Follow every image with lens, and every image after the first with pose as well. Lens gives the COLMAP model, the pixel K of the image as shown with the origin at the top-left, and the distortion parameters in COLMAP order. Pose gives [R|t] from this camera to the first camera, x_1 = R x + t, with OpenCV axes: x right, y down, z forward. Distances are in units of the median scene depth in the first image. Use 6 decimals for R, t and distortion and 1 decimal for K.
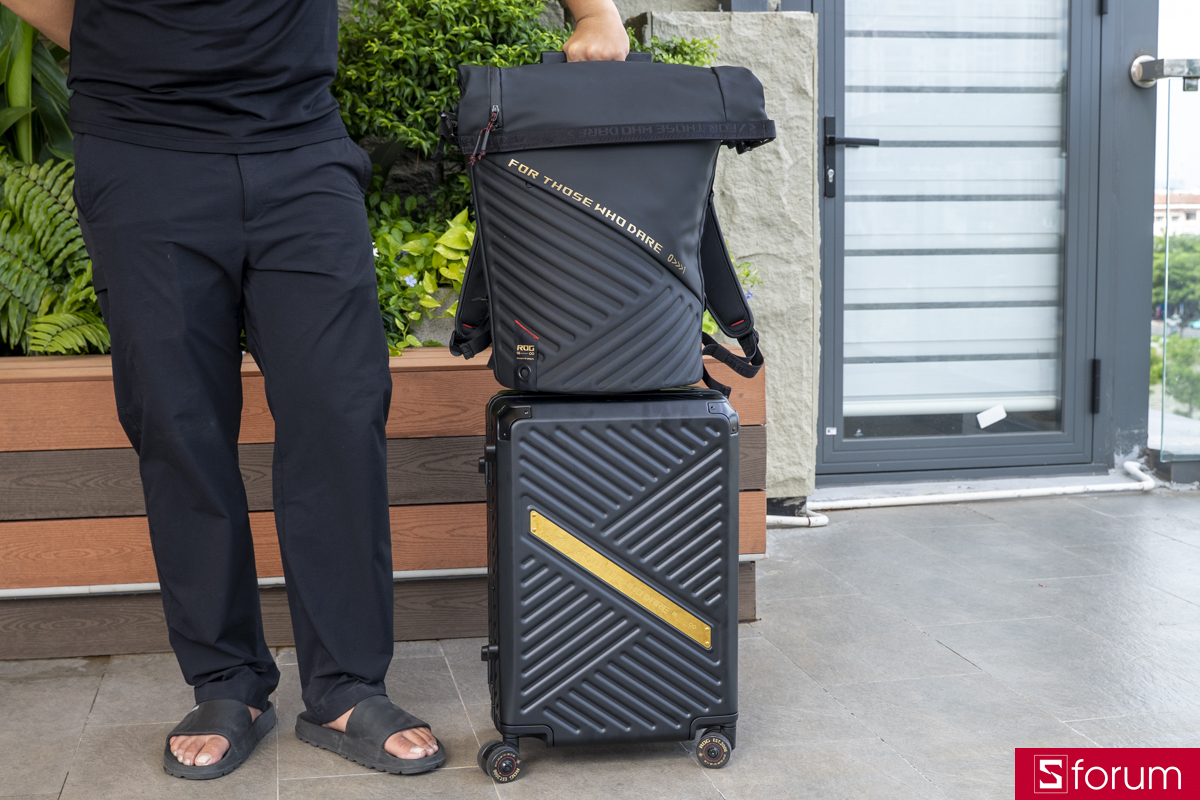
lens RADIAL K [[1660.7, 0, 600.0], [0, 1660.7, 400.0], [0, 0, 1]] dist [-0.093407, 0.112233]
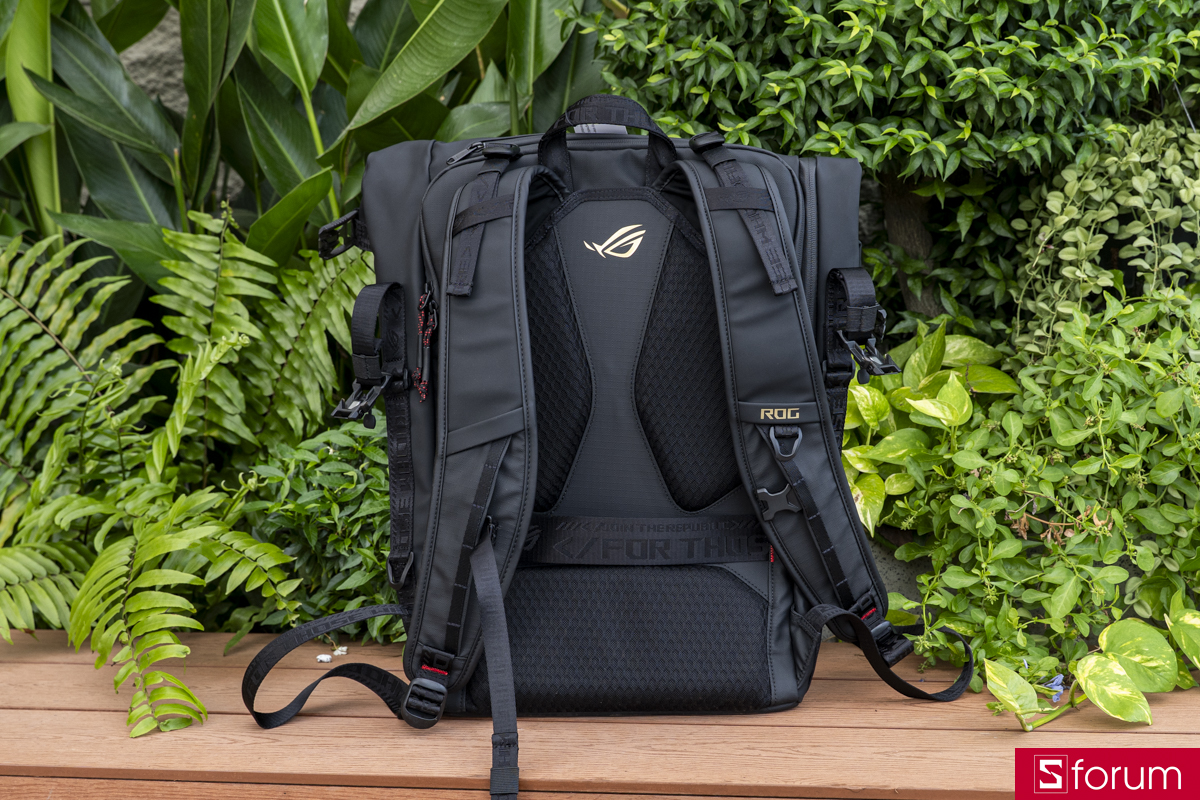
lens RADIAL K [[1704.0, 0, 600.0], [0, 1704.0, 400.0], [0, 0, 1]] dist [-0.043085, -0.070429]
pose [[0.940757, 0.024974, -0.338161, 0.008704], [-0.023634, 0.999688, 0.008081, -0.100269], [0.338257, 0.000390, 0.941054, 0.551234]]
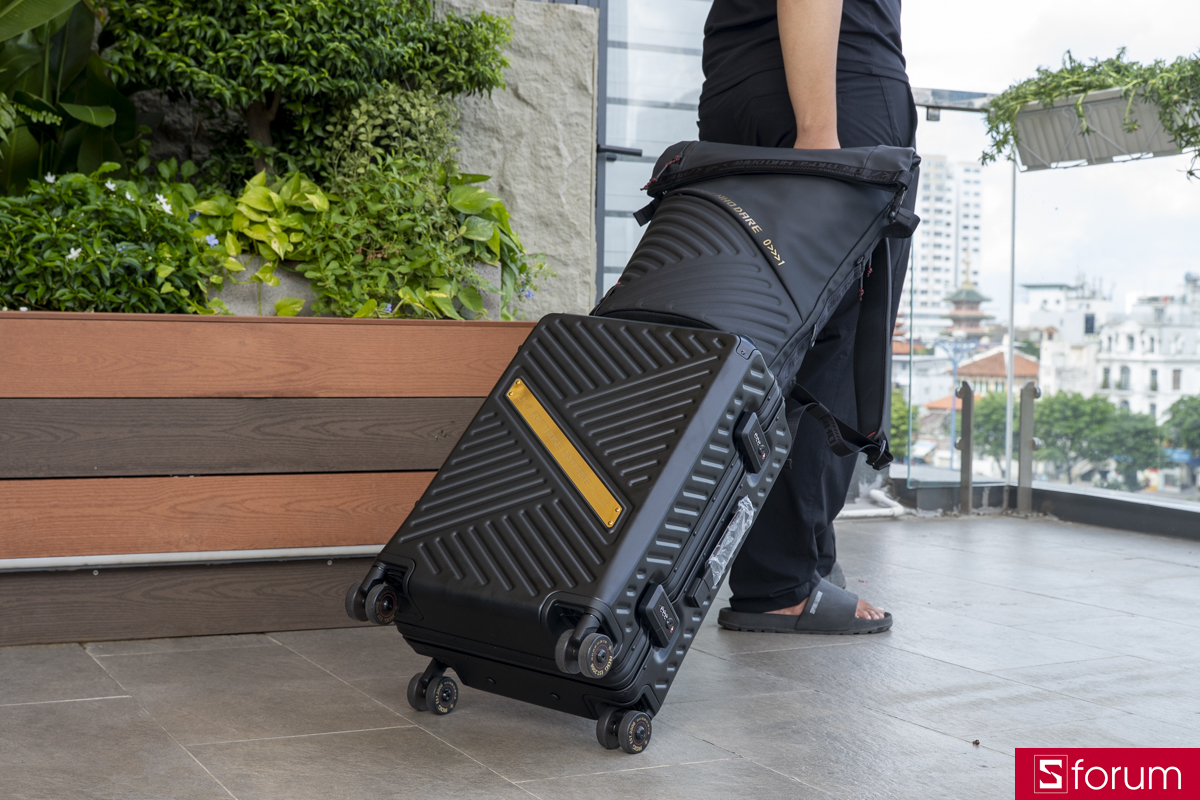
lens RADIAL K [[1723.2, 0, 600.0], [0, 1723.2, 400.0], [0, 0, 1]] dist [-0.074125, 0.011964]
pose [[0.962674, 0.016694, 0.270148, -0.157390], [0.004762, 0.996897, -0.078572, 0.085170], [-0.270622, 0.076926, 0.959607, 0.062793]]
